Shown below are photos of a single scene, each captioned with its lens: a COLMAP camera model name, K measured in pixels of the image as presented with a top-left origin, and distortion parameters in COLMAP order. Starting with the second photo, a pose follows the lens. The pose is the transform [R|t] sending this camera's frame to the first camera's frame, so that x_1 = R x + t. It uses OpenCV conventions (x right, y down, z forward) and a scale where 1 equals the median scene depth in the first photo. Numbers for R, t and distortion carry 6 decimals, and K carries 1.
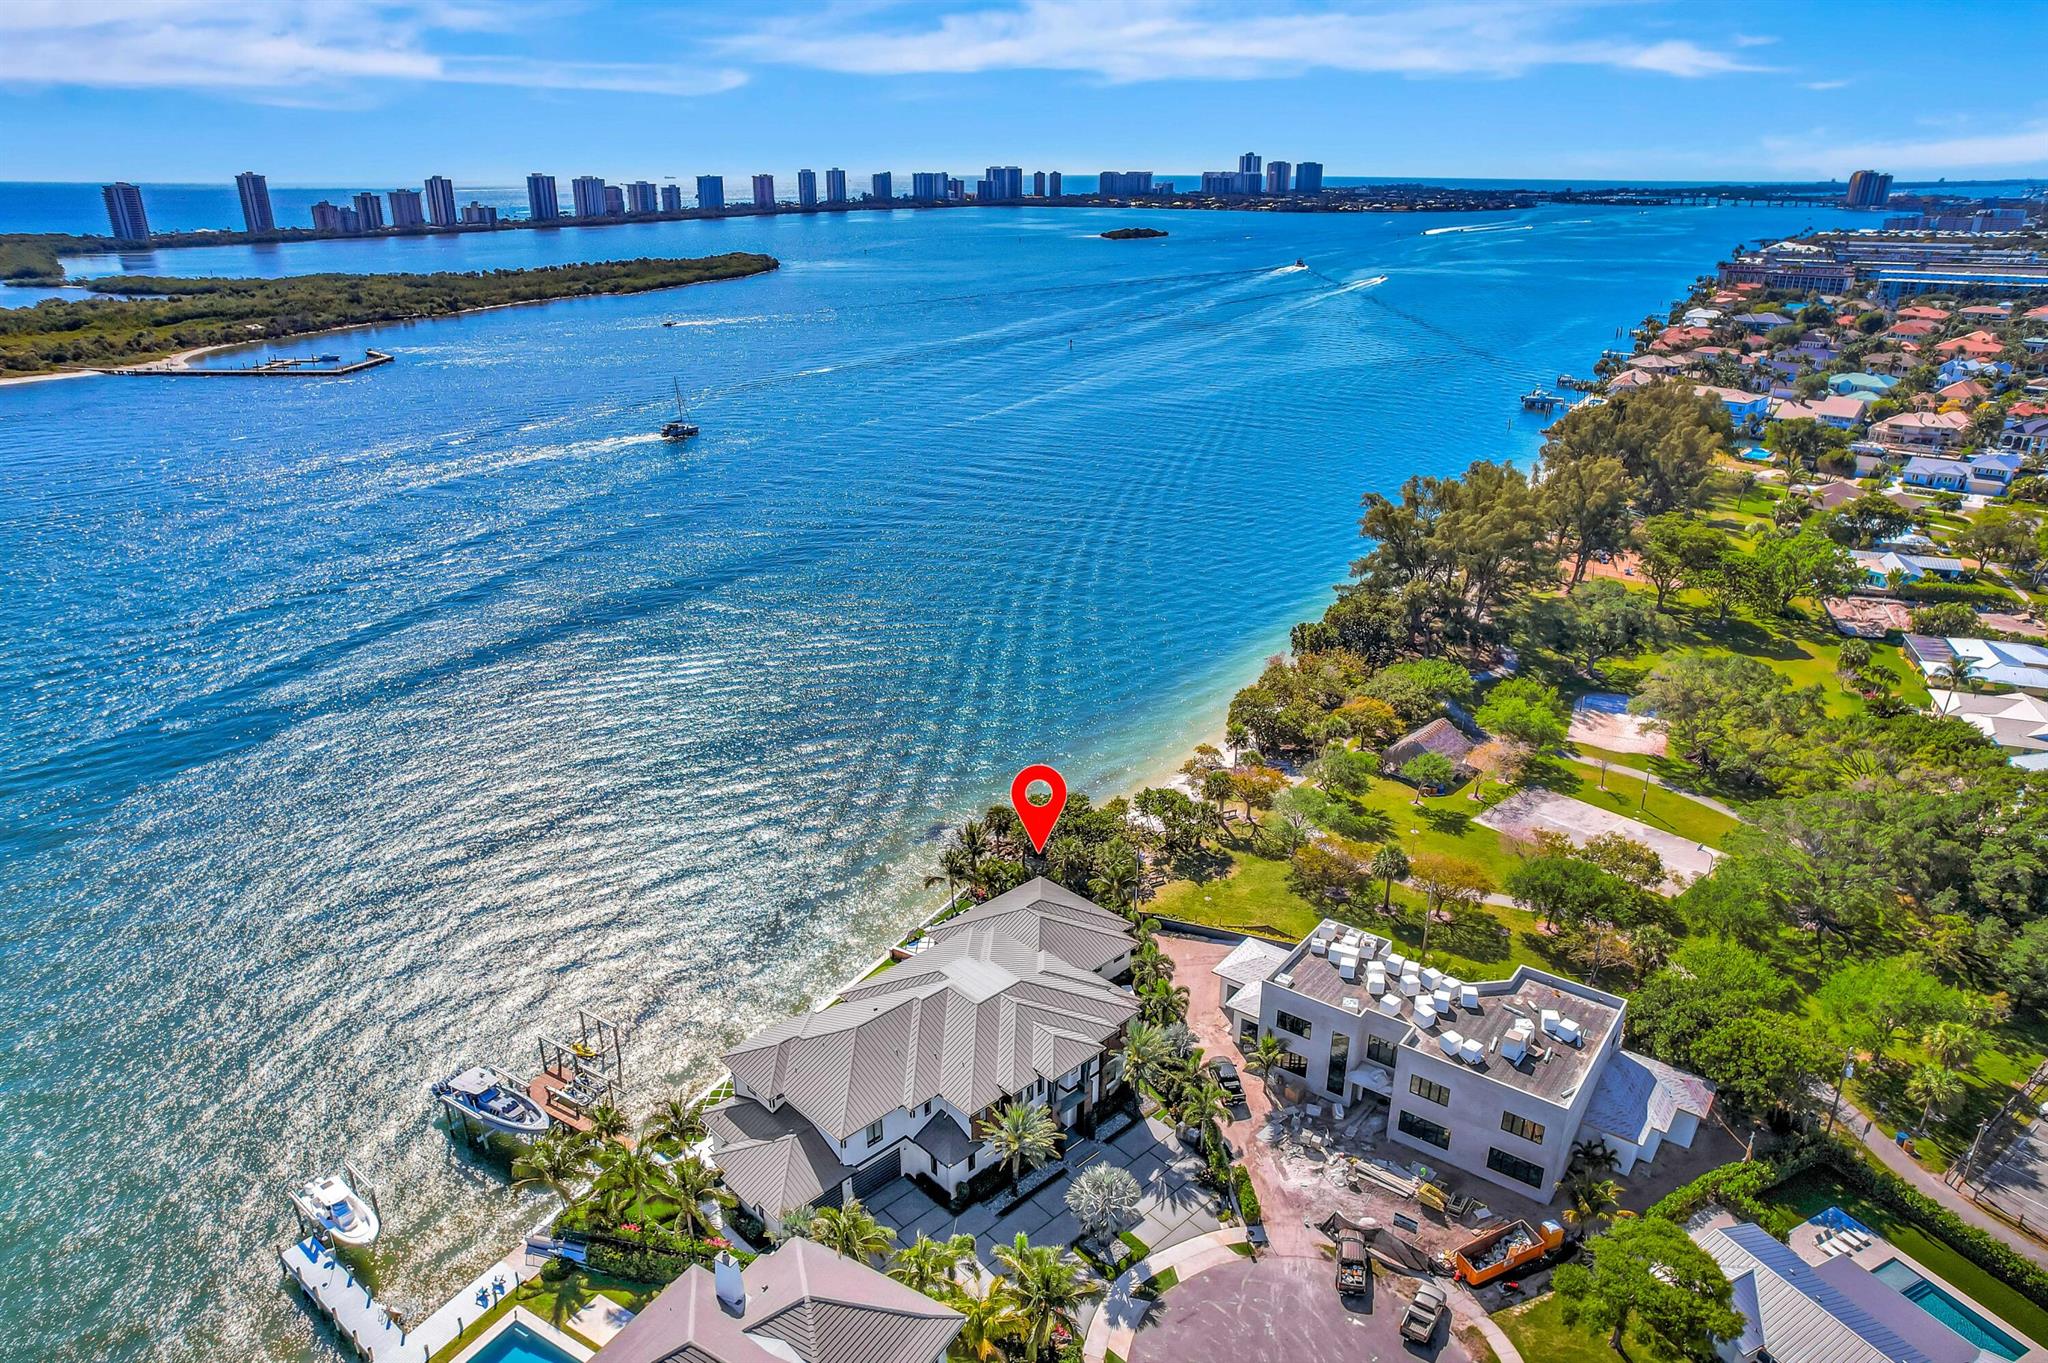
lens RADIAL K [[1318.3, 0, 1024.0], [0, 1318.3, 681.5], [0, 0, 1]] dist [-0.070137, 0.000313]
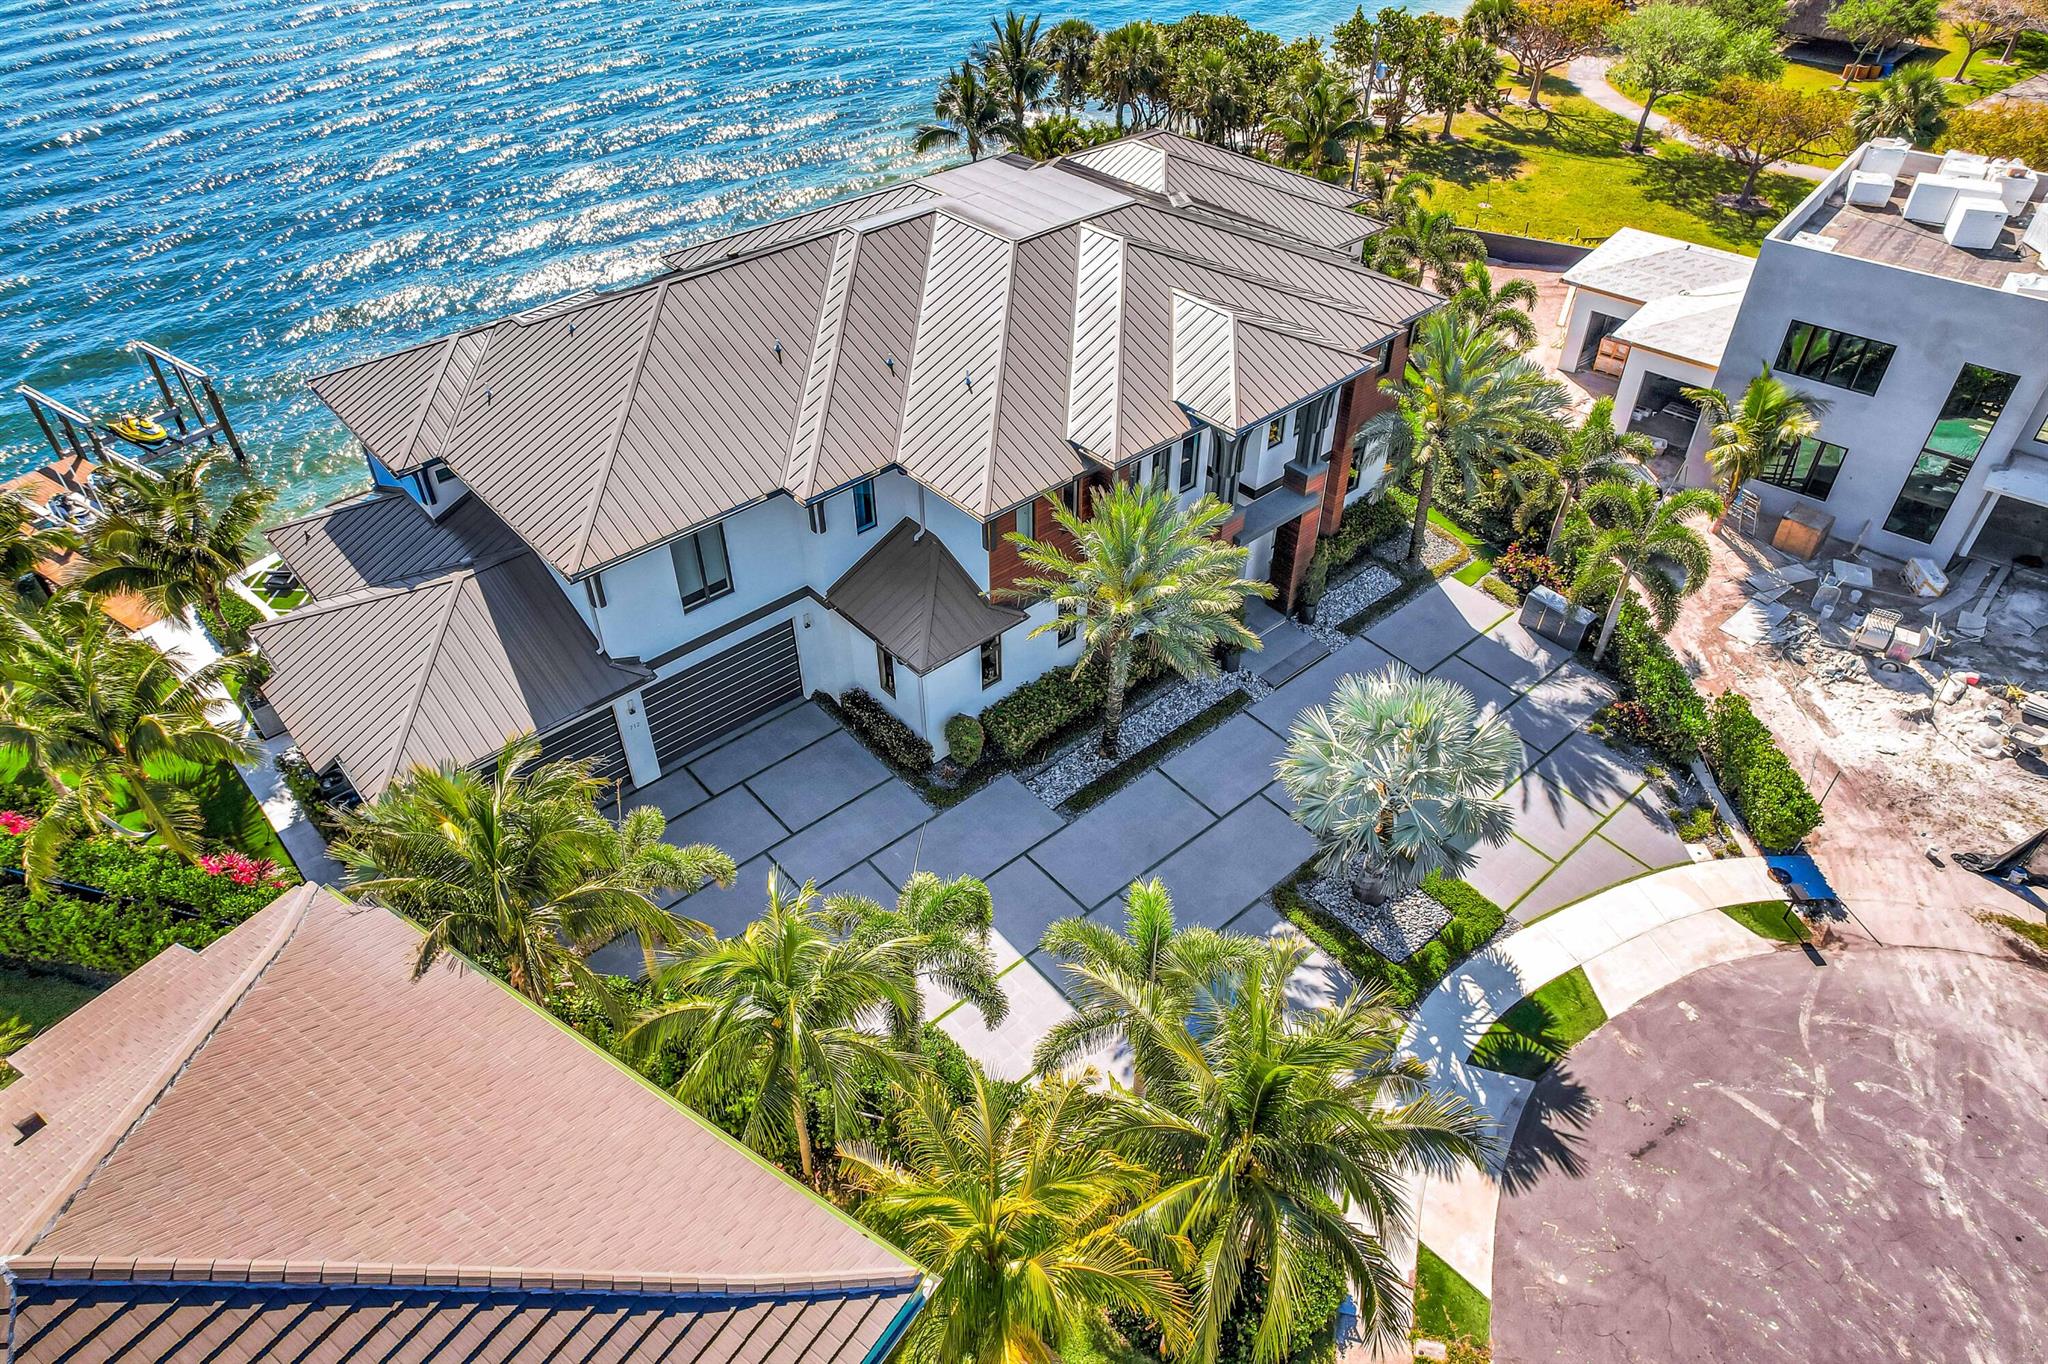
lens RADIAL K [[1318.3, 0, 1024.0], [0, 1318.3, 682.0], [0, 0, 1]] dist [-0.070137, 0.000313]
pose [[0.998923, 0.023937, -0.039757, -0.017362], [-0.010349, 0.950038, 0.311963, 0.268867], [0.045239, -0.311216, 0.949262, 0.677929]]
